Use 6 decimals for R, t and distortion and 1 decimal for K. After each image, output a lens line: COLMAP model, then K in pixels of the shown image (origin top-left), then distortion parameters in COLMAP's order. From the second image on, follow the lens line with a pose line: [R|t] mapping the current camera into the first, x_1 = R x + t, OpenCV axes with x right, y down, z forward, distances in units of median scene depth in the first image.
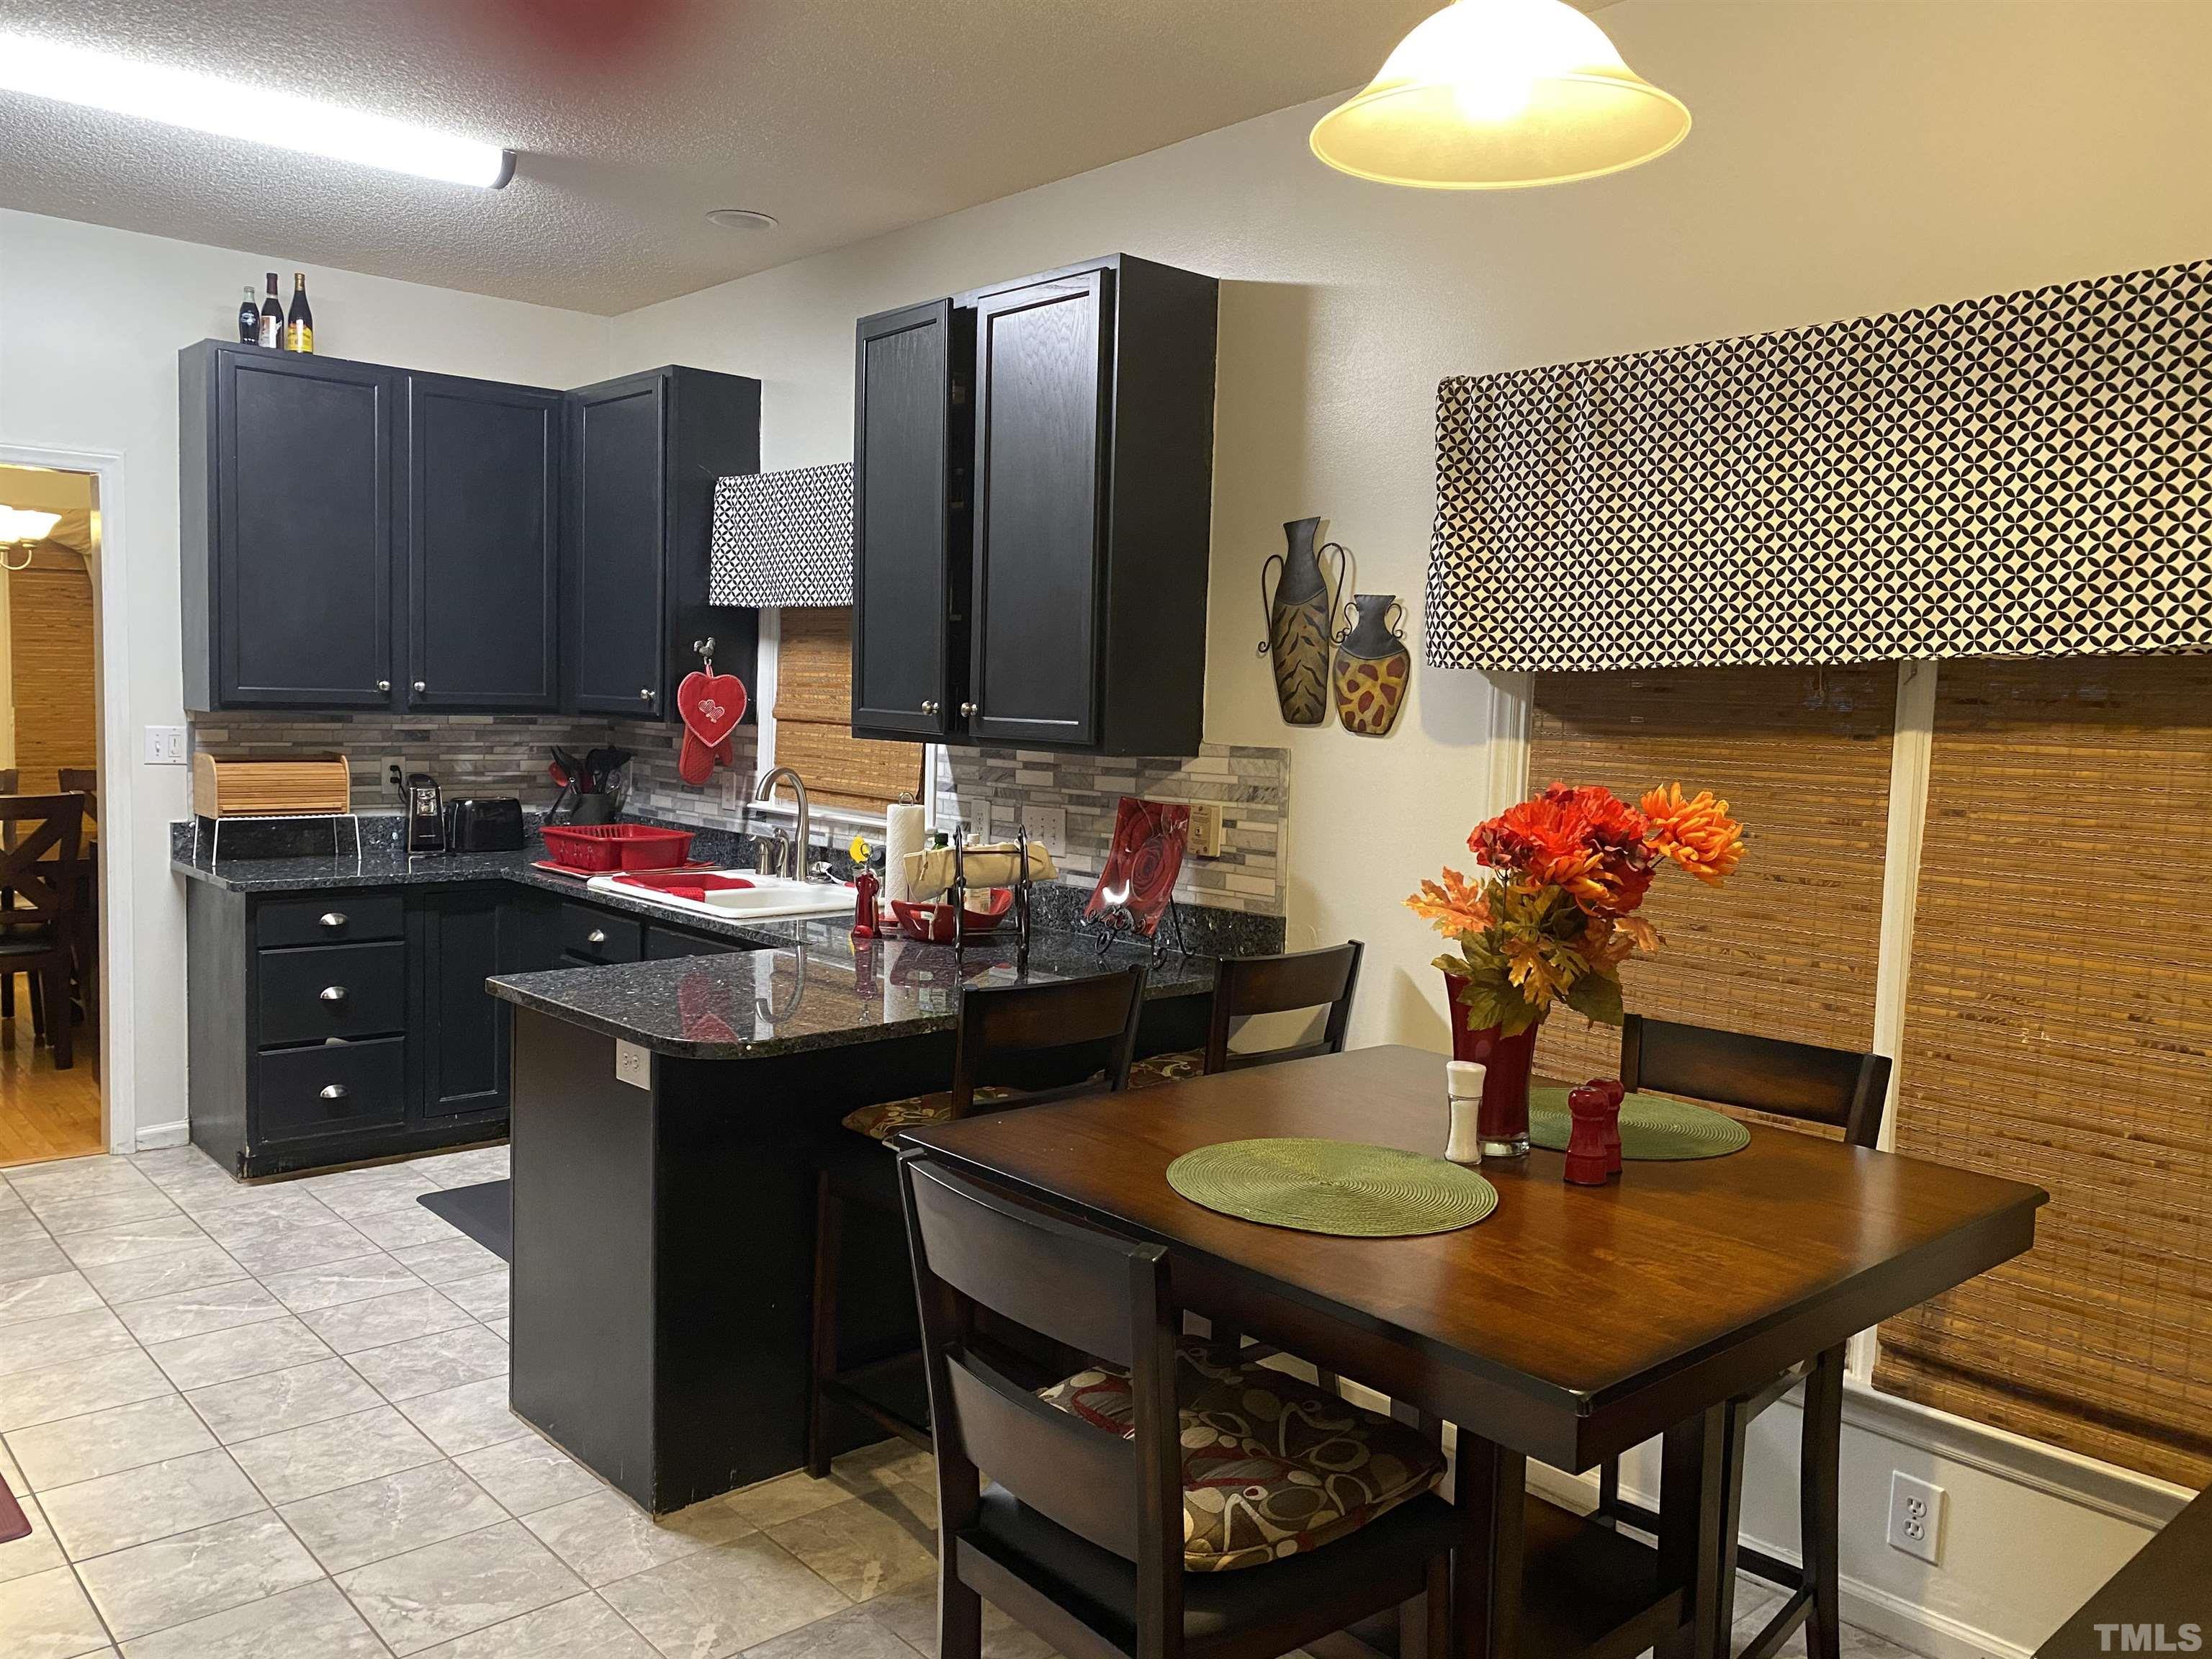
lens RADIAL K [[1690.2, 0, 1104.4], [0, 1690.2, 830.0], [0, 0, 1]] dist [0.002764, -0.007281]
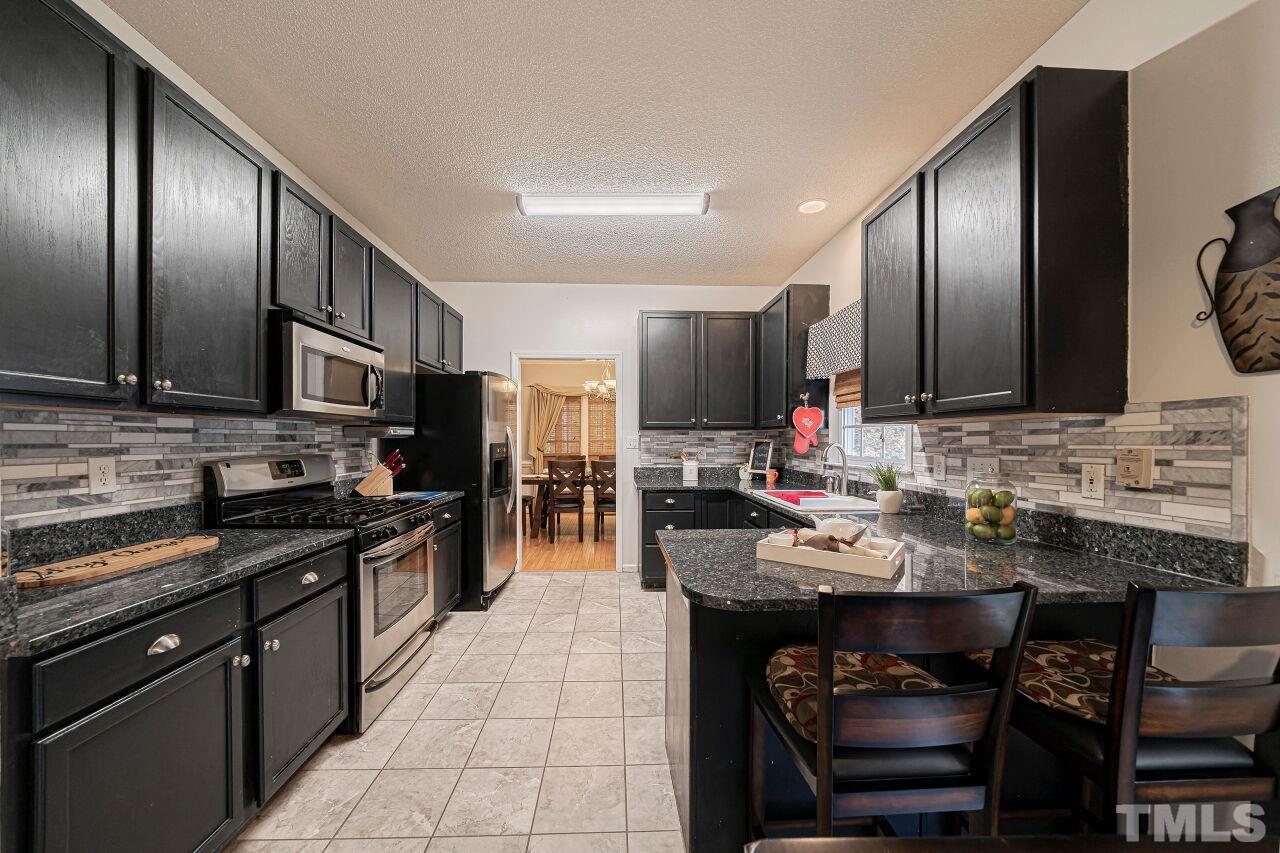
lens RADIAL K [[451.0, 0, 637.2], [0, 451.0, 445.2], [0, 0, 1]] dist [-0.009359, 0.000195]
pose [[0.771647, -0.020846, -0.635709, -0.017173], [-0.032639, 0.996848, -0.072307, 0.018456], [0.635212, 0.076544, 0.768535, 0.441553]]
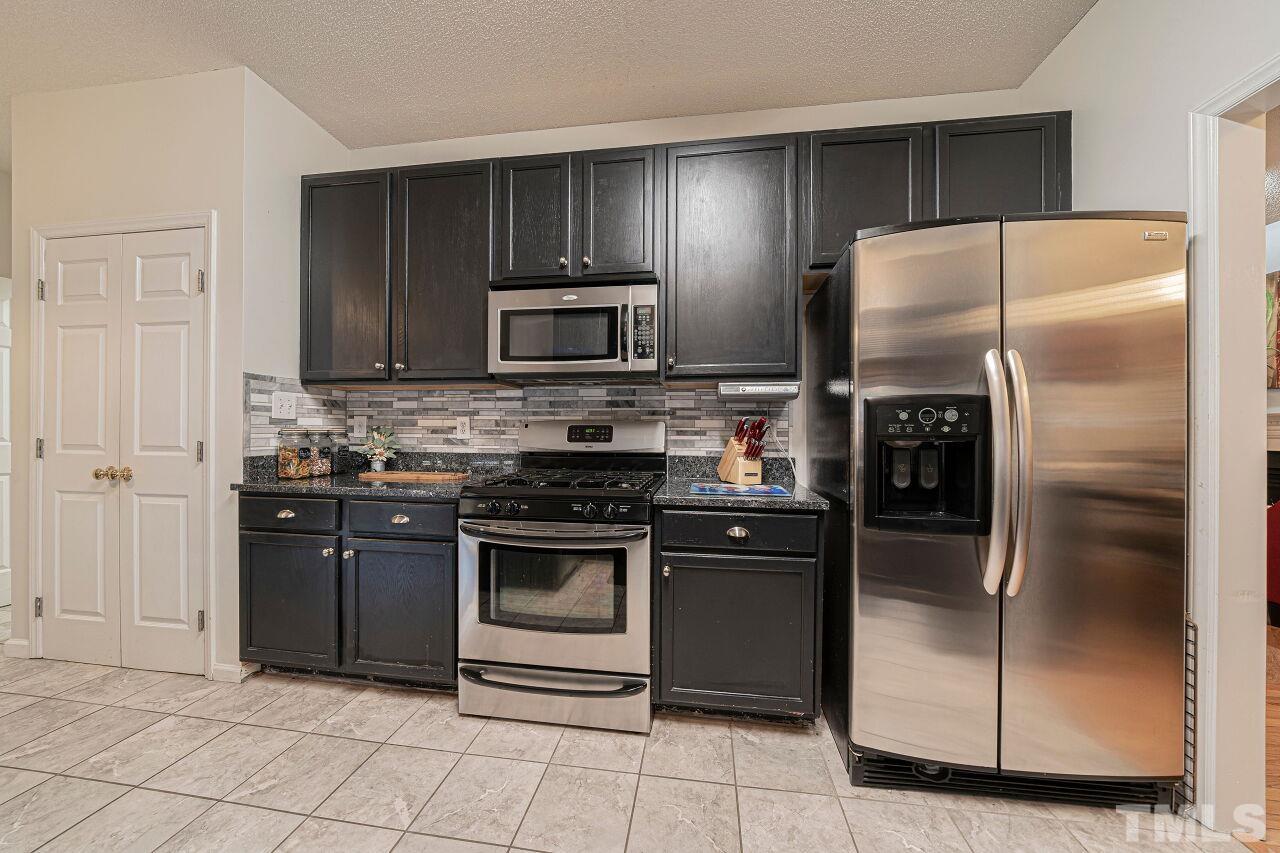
lens RADIAL K [[451.0, 0, 638.5], [0, 451.0, 430.4], [0, 0, 1]] dist [-0.009359, 0.000195]
pose [[-0.768987, -0.036675, -0.638212, -0.395923], [-0.083817, 0.995519, 0.043784, -0.012083], [0.633746, 0.087162, -0.768615, 1.072279]]
